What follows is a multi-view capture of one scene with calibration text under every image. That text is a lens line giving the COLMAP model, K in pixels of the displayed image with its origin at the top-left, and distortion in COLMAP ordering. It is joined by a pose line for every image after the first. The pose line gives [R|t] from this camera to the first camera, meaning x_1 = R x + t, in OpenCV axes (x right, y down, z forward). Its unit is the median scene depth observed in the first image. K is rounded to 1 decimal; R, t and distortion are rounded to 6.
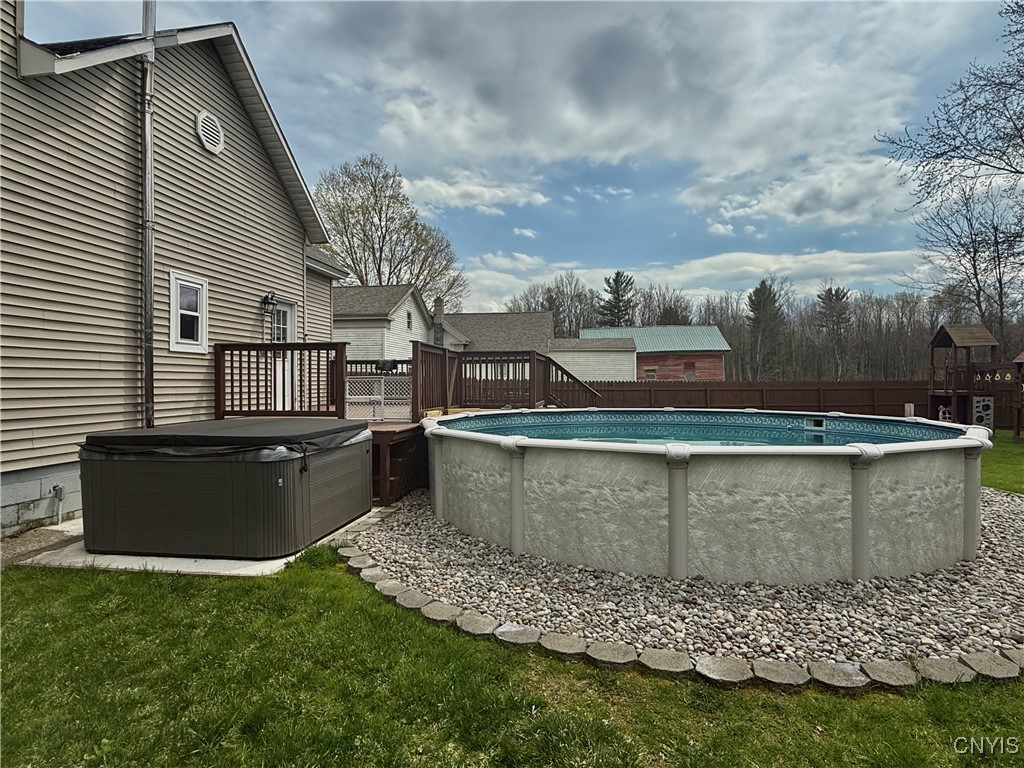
lens RADIAL K [[576.5, 0, 512.0], [0, 576.5, 384.0], [0, 0, 1]] dist [-0.003975, -0.000503]
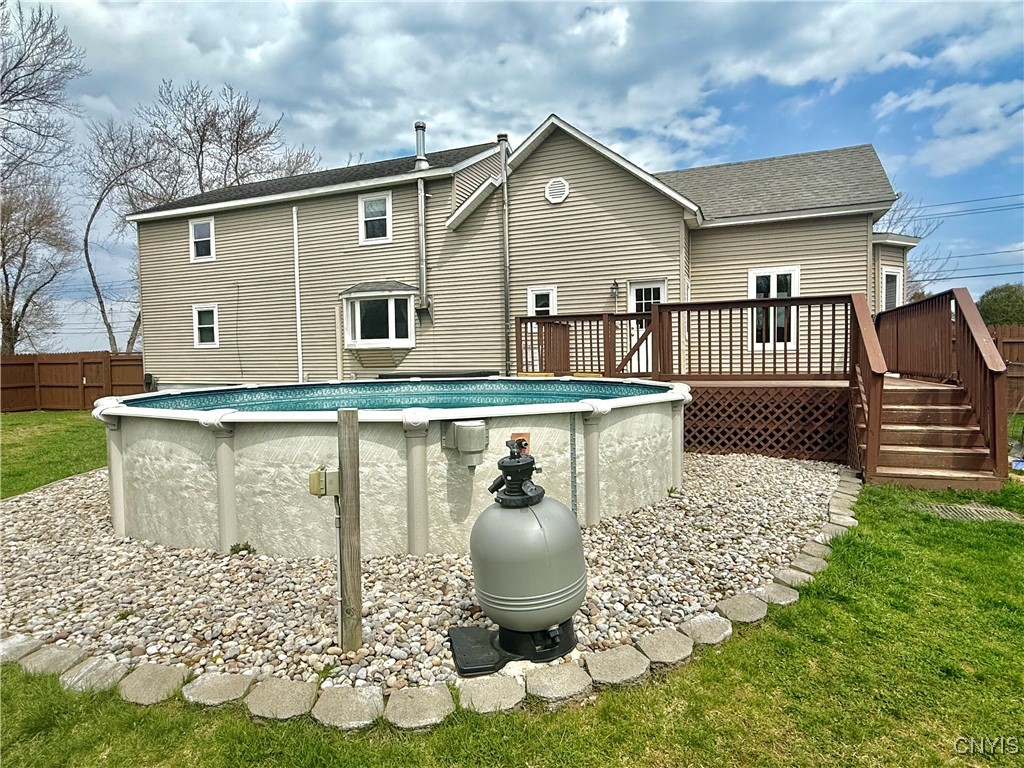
lens RADIAL K [[576.5, 0, 512.0], [0, 576.5, 384.0], [0, 0, 1]] dist [-0.003975, -0.000503]
pose [[-0.234196, 0.044945, -0.971150, 1.101910], [0.009577, 0.998989, 0.043924, 0.022863], [0.972142, 0.000986, -0.234390, 1.301477]]
